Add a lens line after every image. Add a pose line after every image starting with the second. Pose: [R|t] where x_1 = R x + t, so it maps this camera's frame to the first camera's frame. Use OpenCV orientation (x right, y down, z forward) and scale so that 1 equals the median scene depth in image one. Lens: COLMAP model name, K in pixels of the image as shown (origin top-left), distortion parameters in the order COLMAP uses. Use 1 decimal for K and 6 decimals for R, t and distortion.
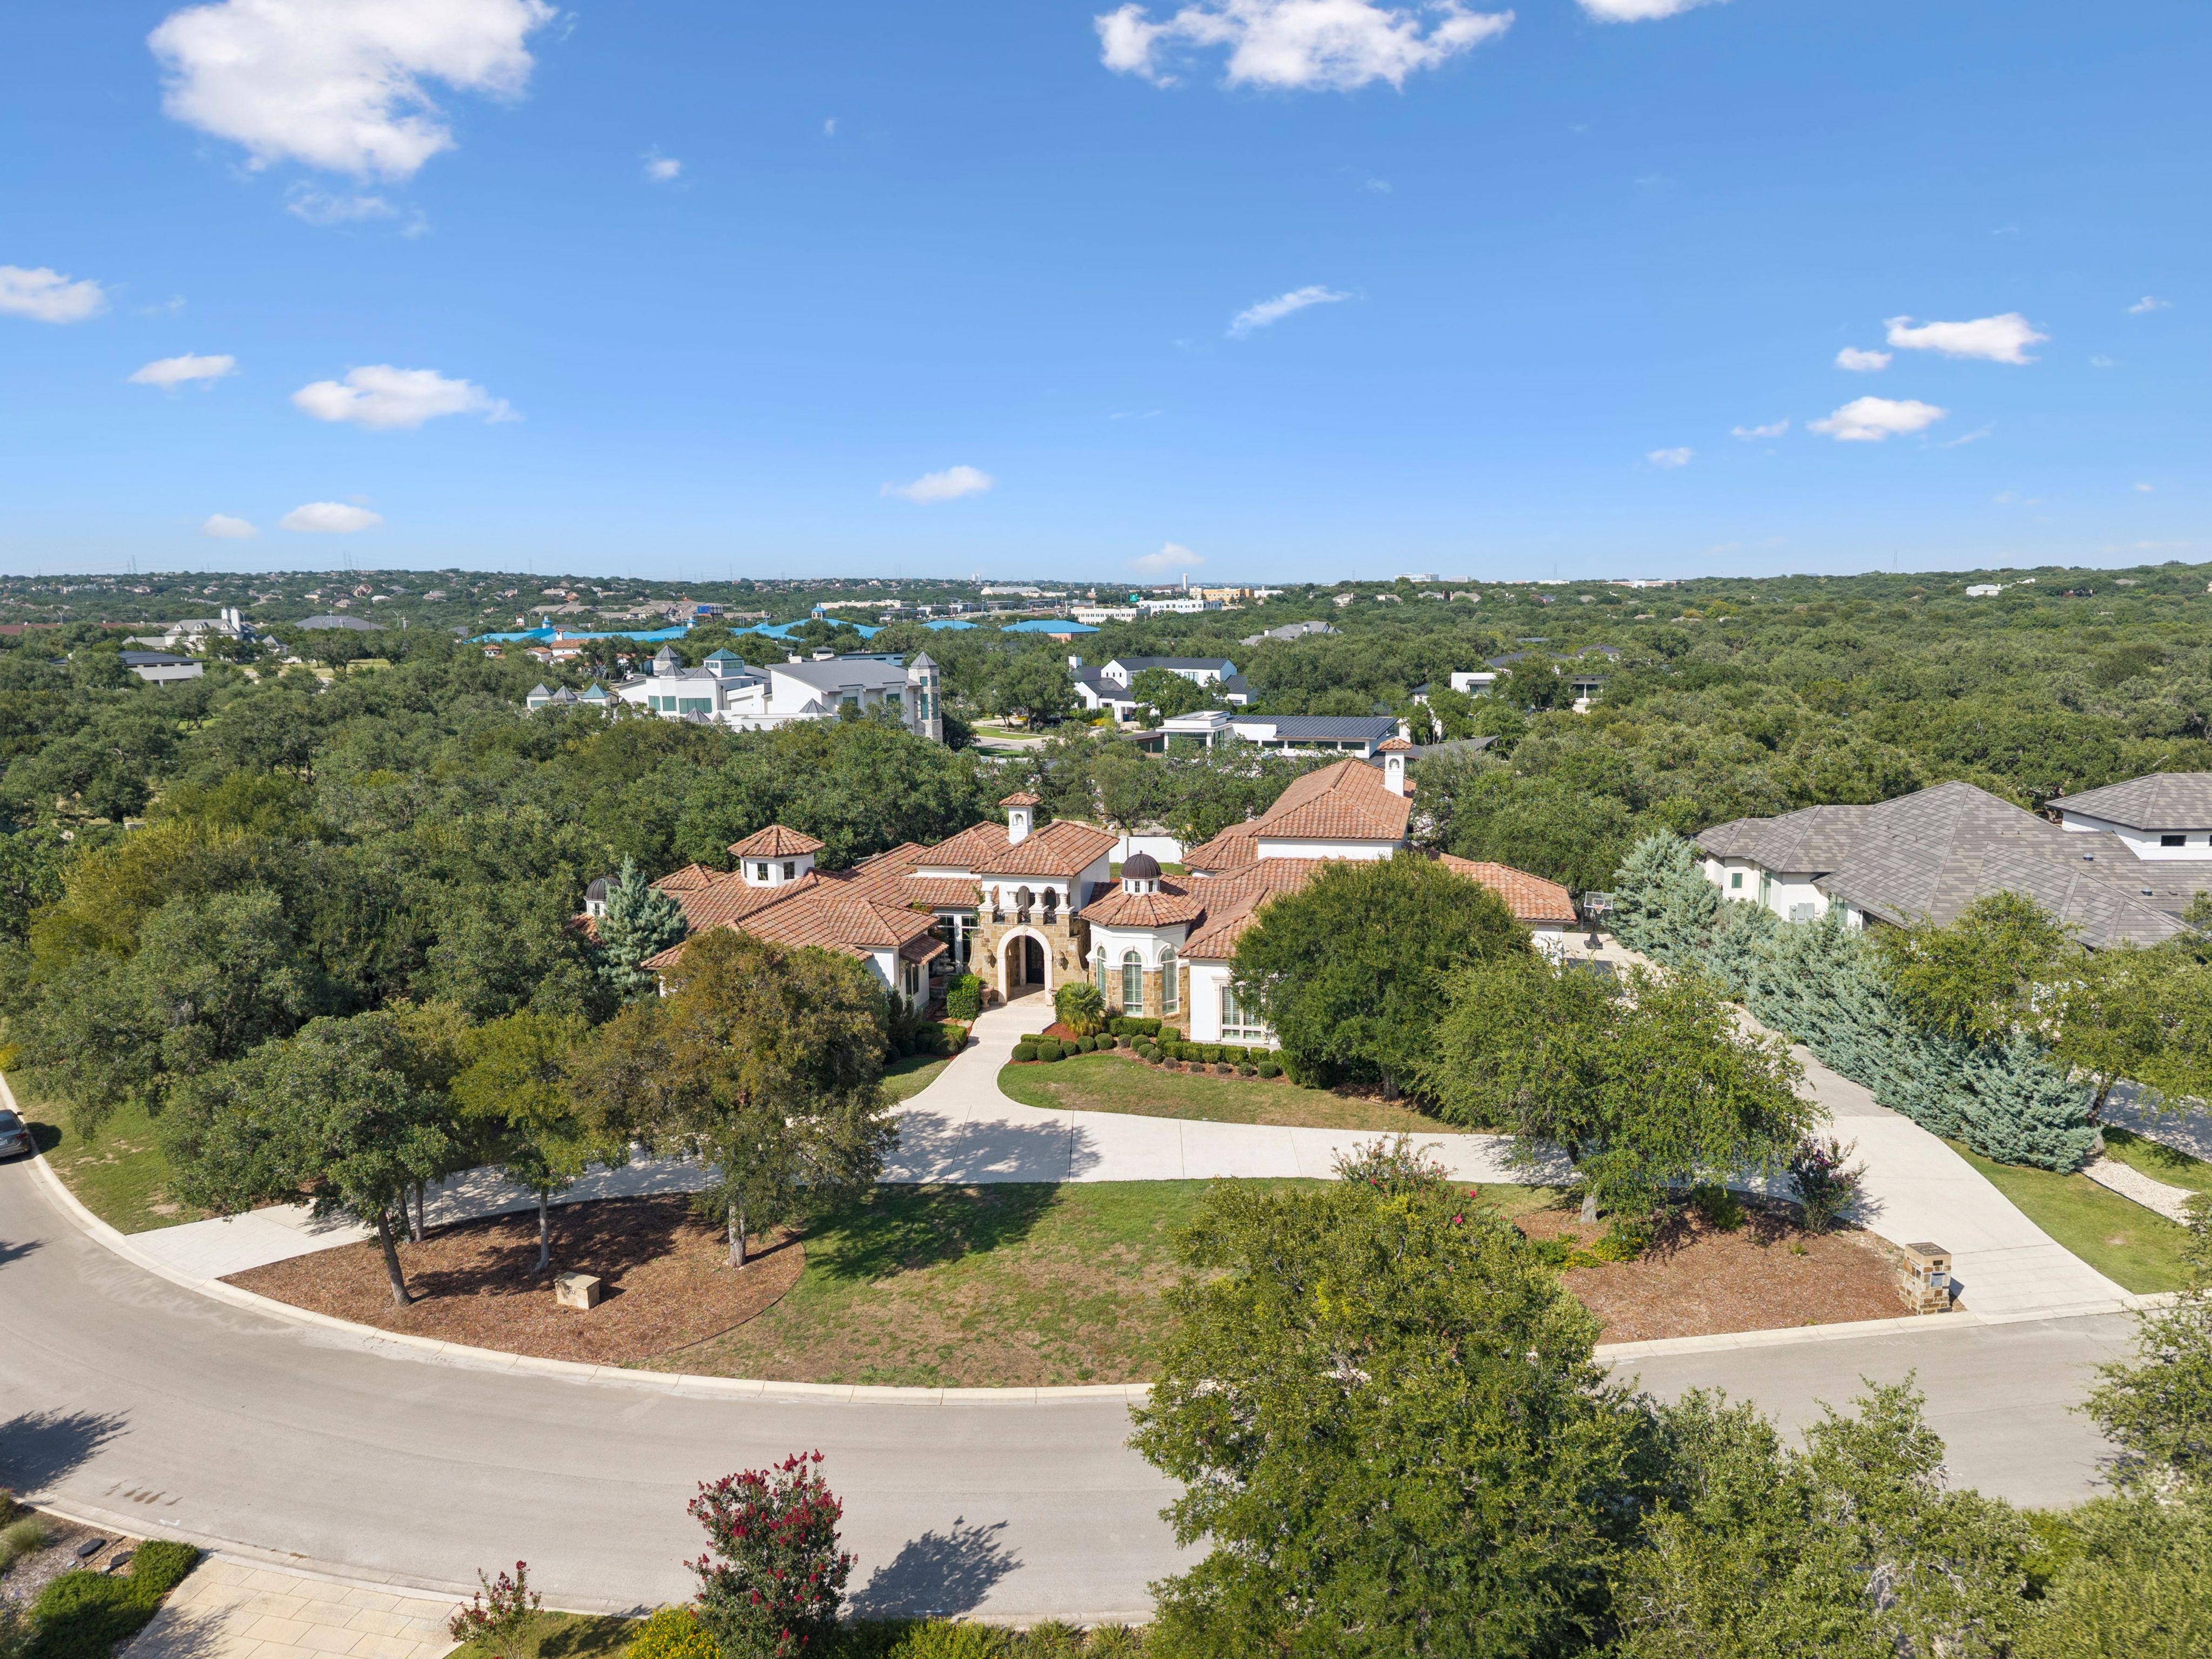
lens RADIAL K [[1517.8, 0, 1133.7], [0, 1517.8, 836.1], [0, 0, 1]] dist [0.064604, -0.086678]
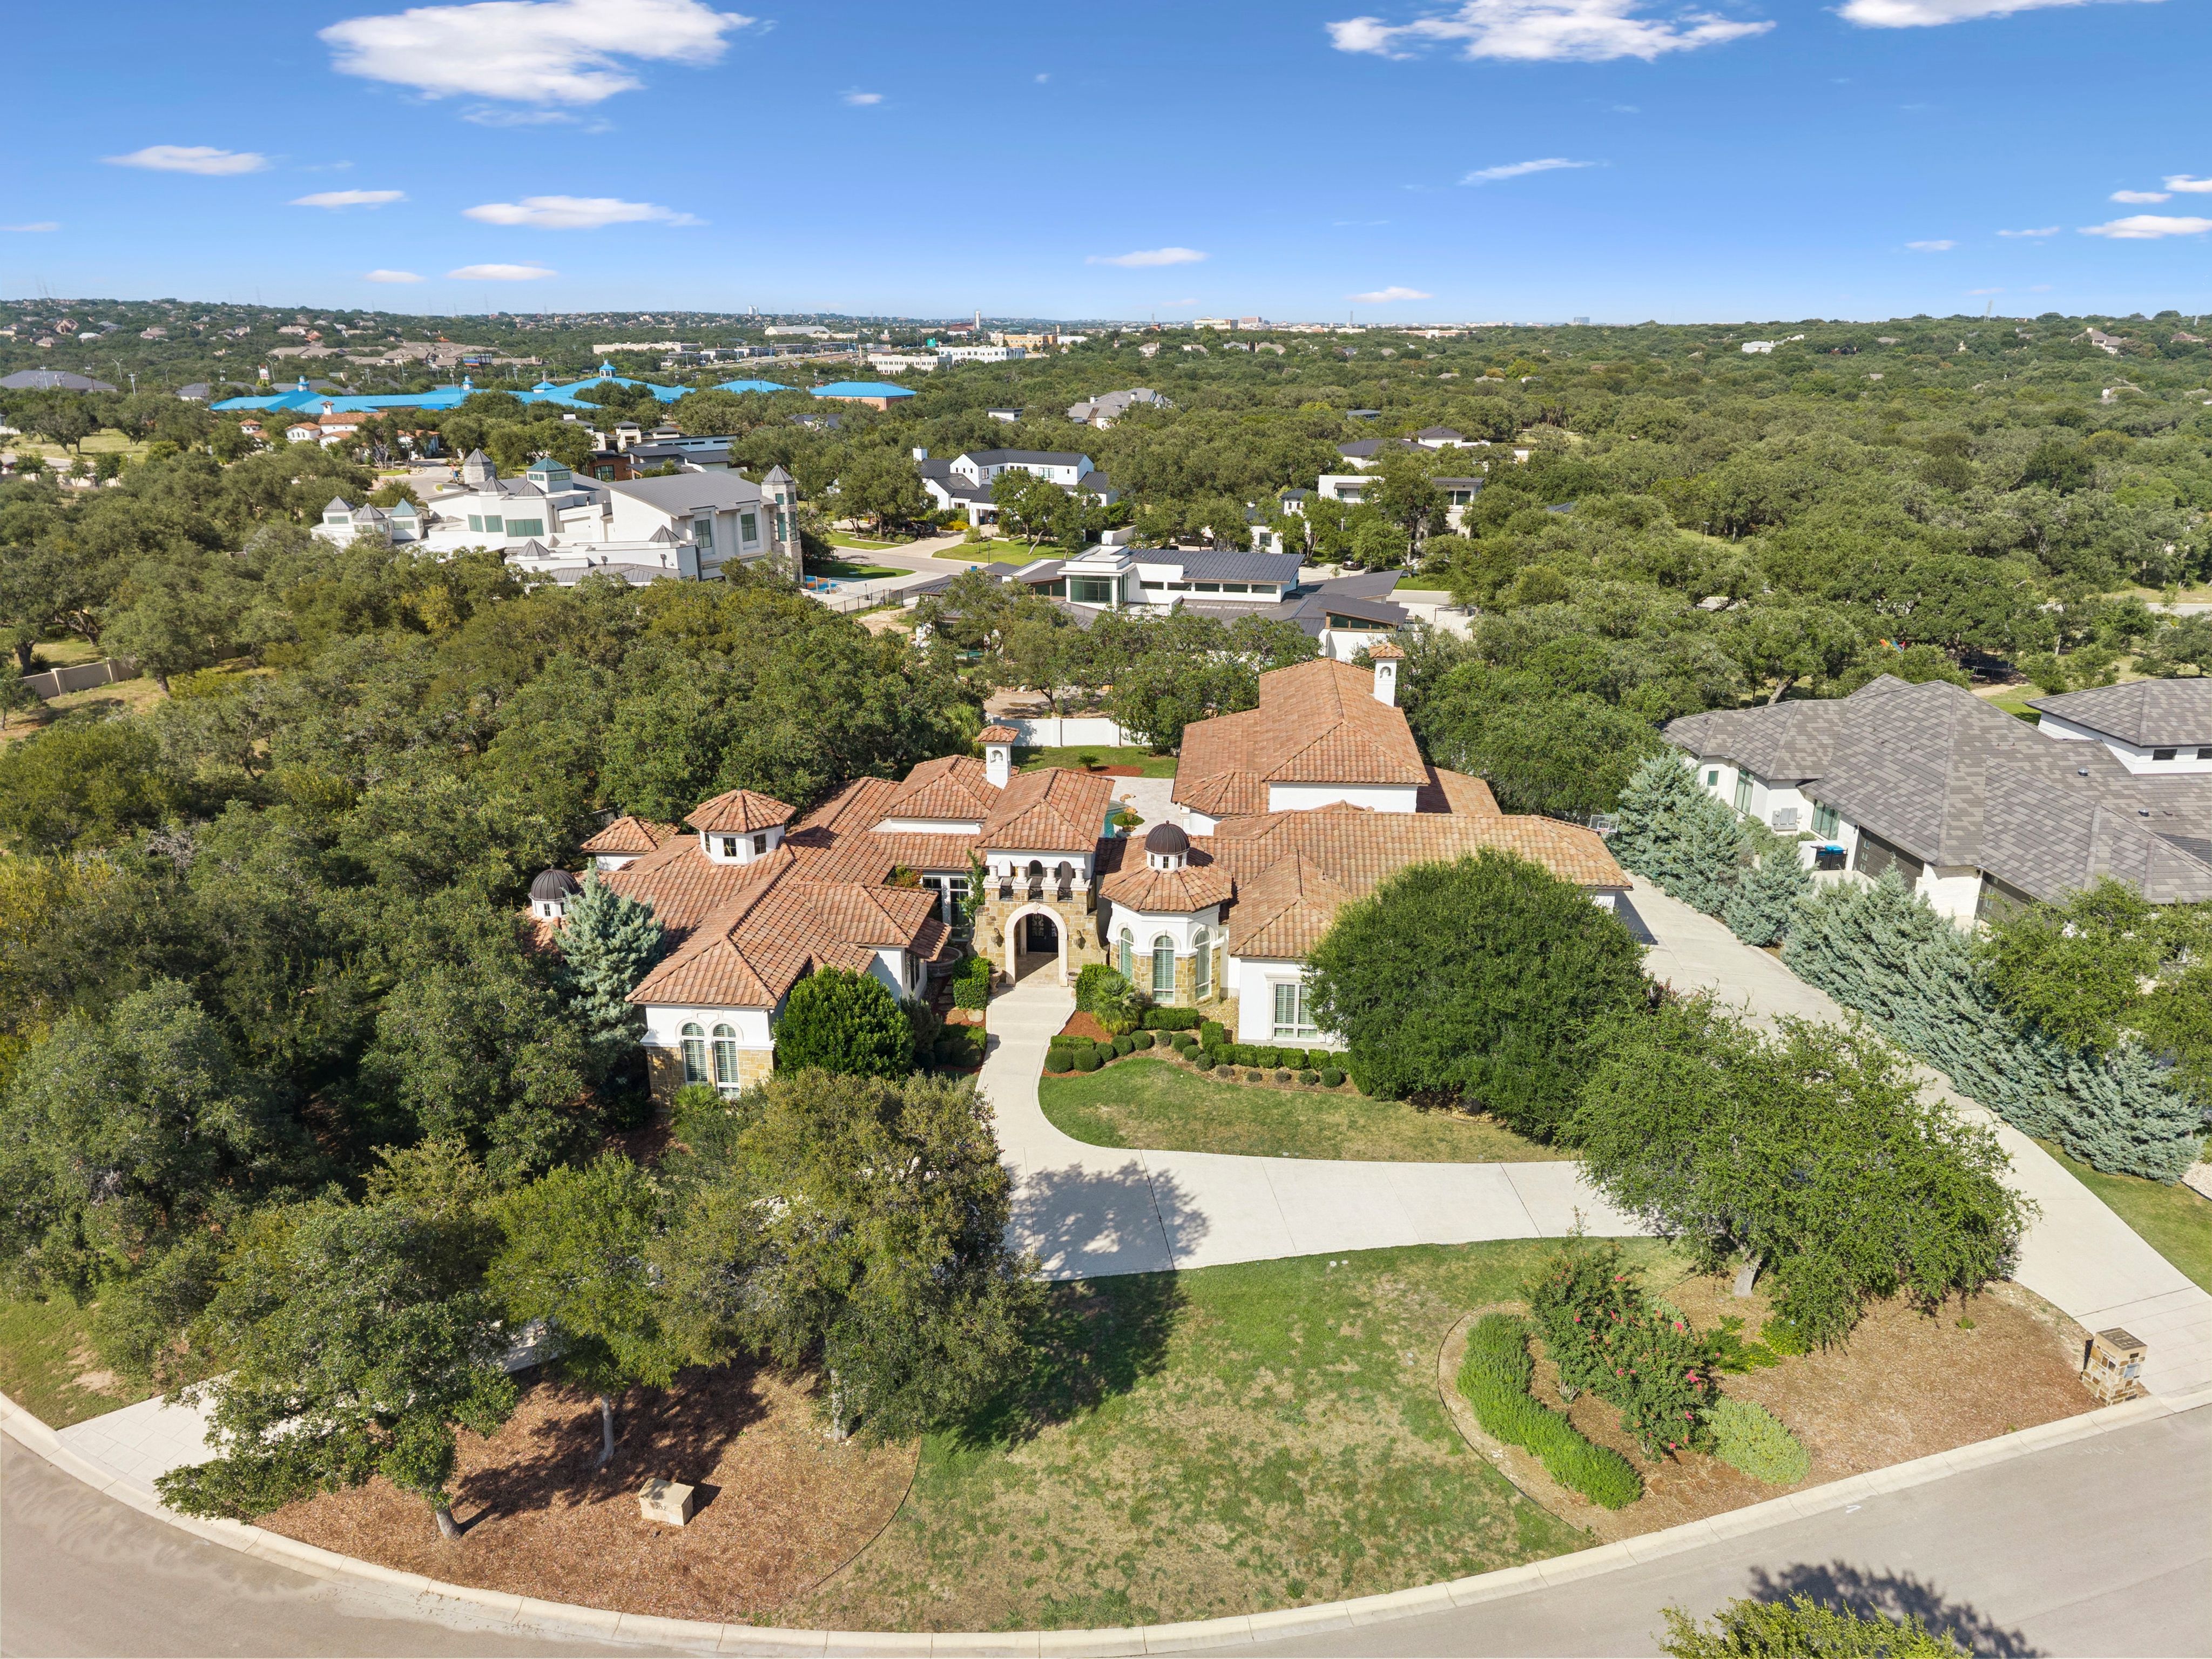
lens RADIAL K [[1490.0, 0, 1123.8], [0, 1490.0, 828.9], [0, 0, 1]] dist [0.027904, -0.025912]
pose [[0.991370, -0.031203, 0.127329, -0.126545], [0.009744, 0.986112, 0.165795, -0.125223], [-0.130735, -0.163123, 0.977906, 0.134127]]
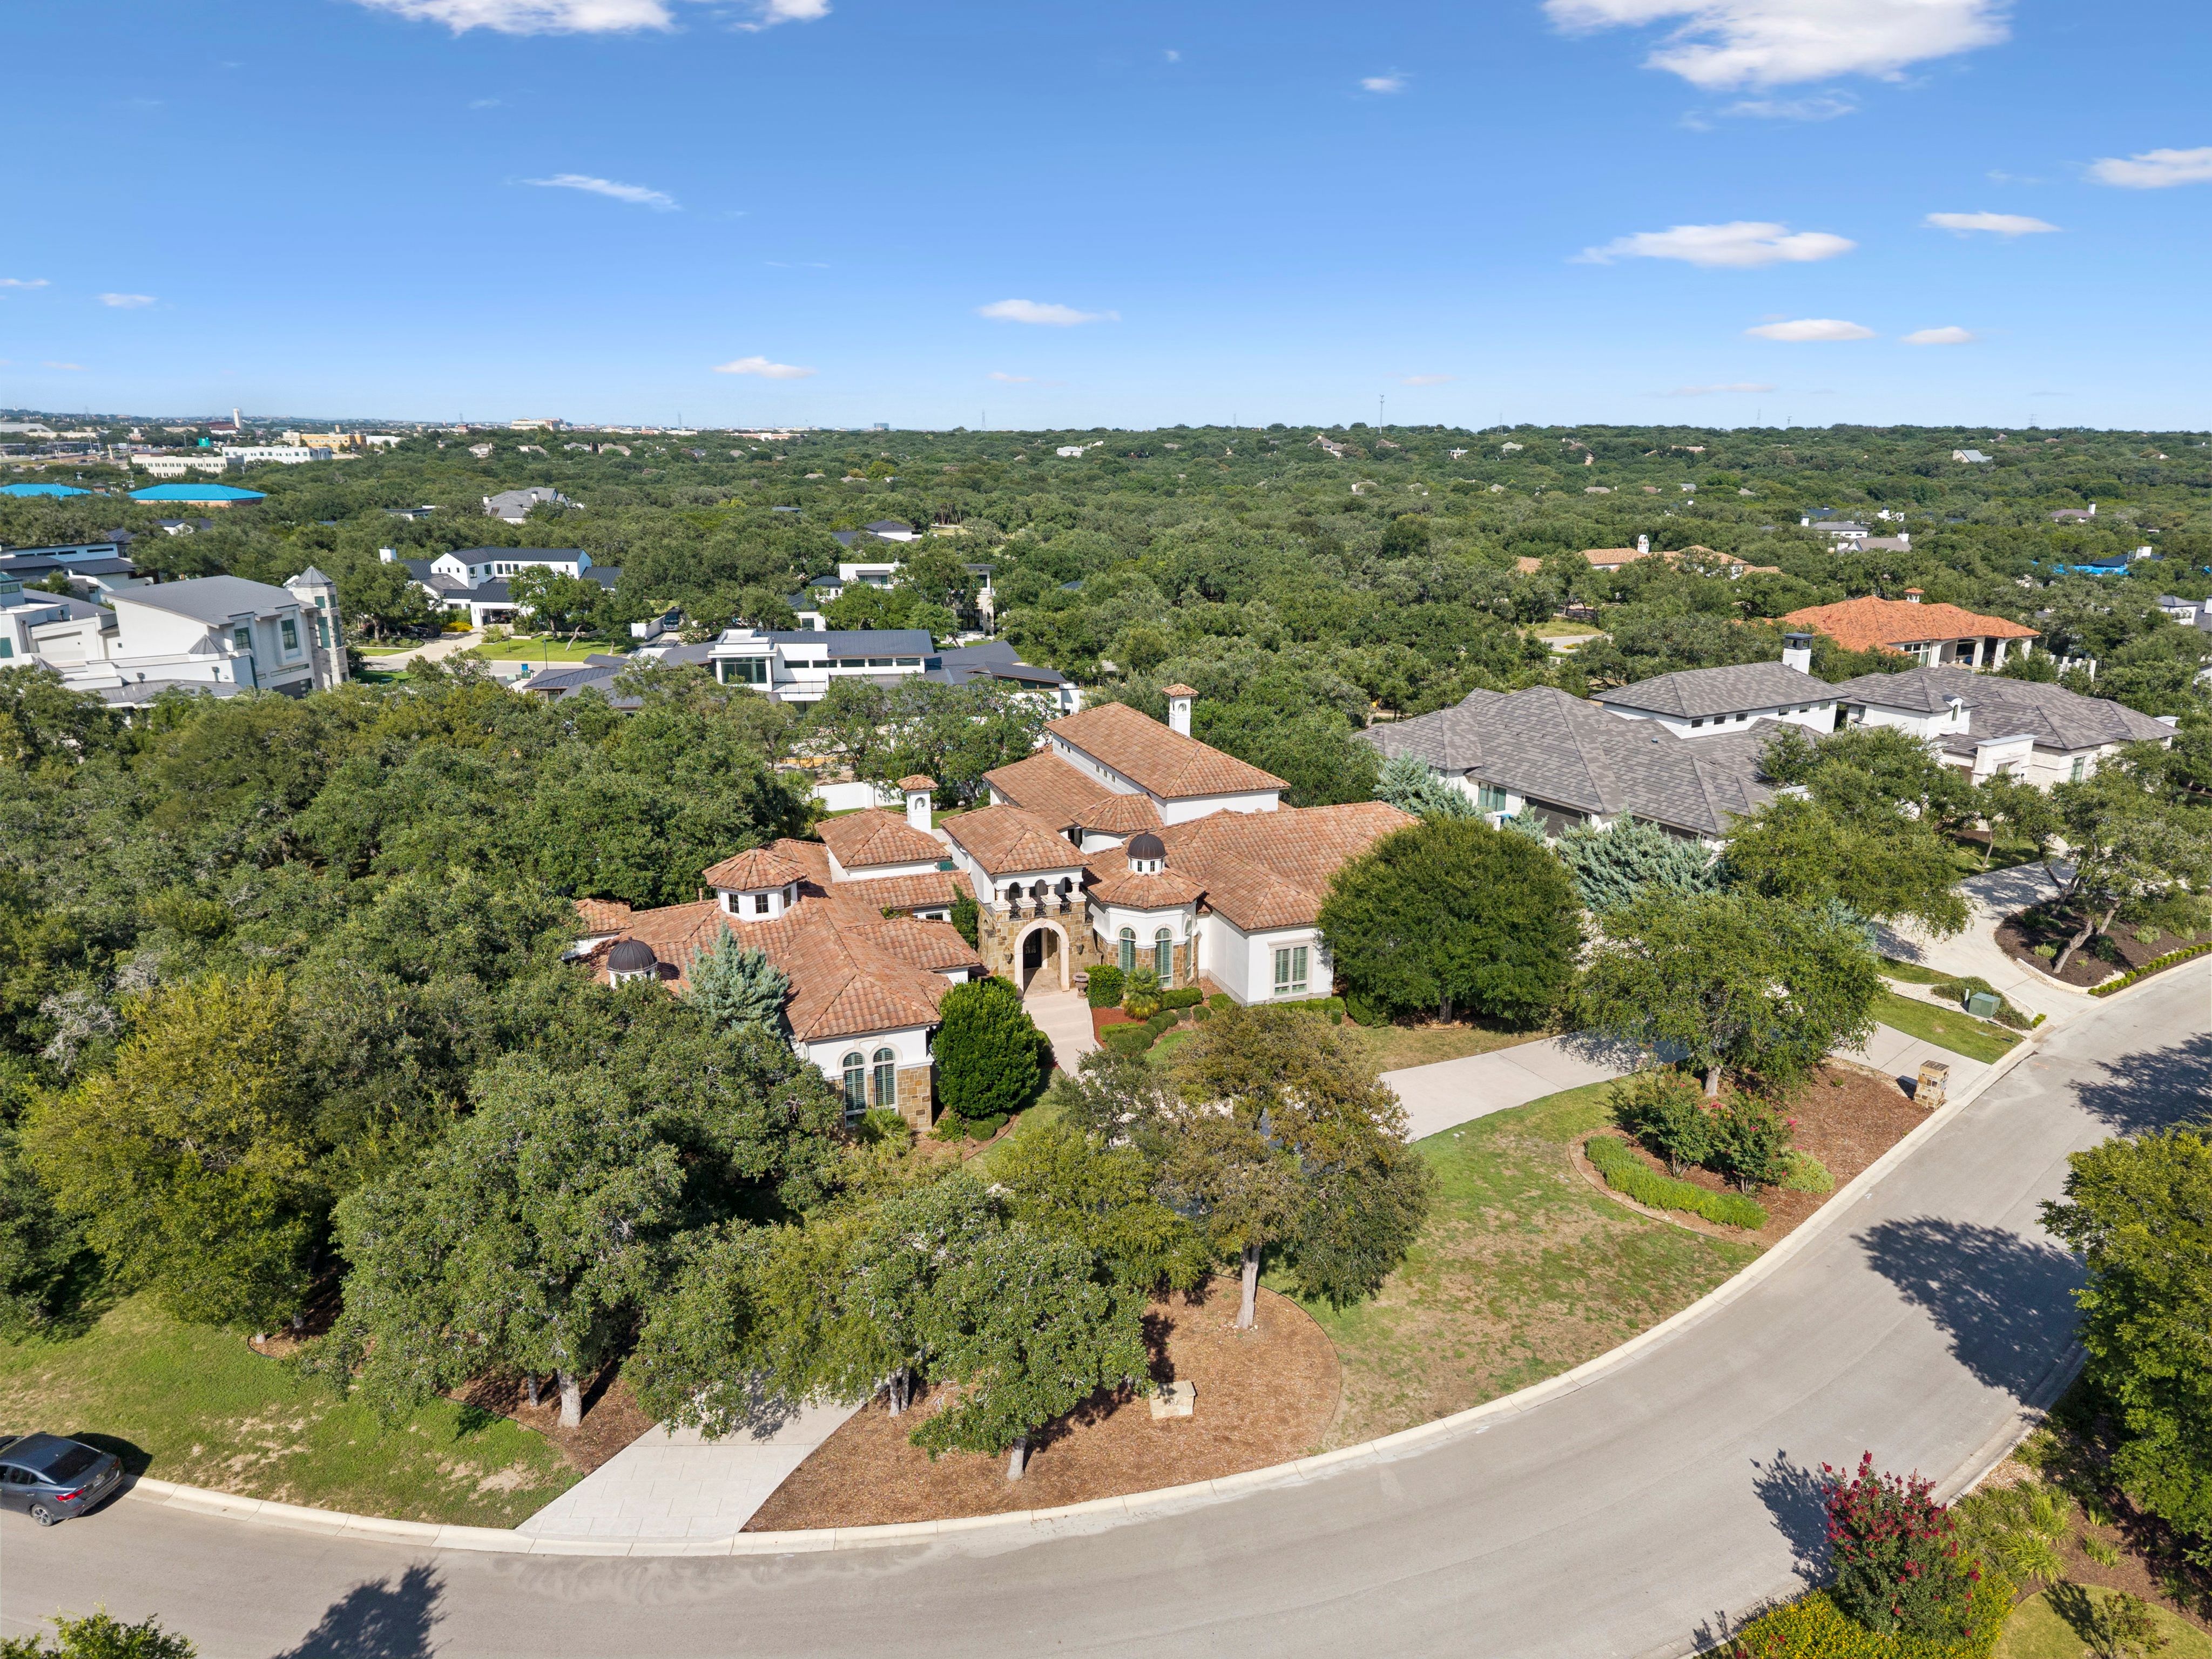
lens RADIAL K [[1478.9, 0, 1131.2], [0, 1478.9, 831.1], [0, 0, 1]] dist [0.027905, -0.027691]
pose [[0.836258, -0.126862, 0.533459, -0.516745], [0.071360, 0.989774, 0.123512, -0.110095], [-0.543673, -0.065220, 0.836760, 0.151309]]
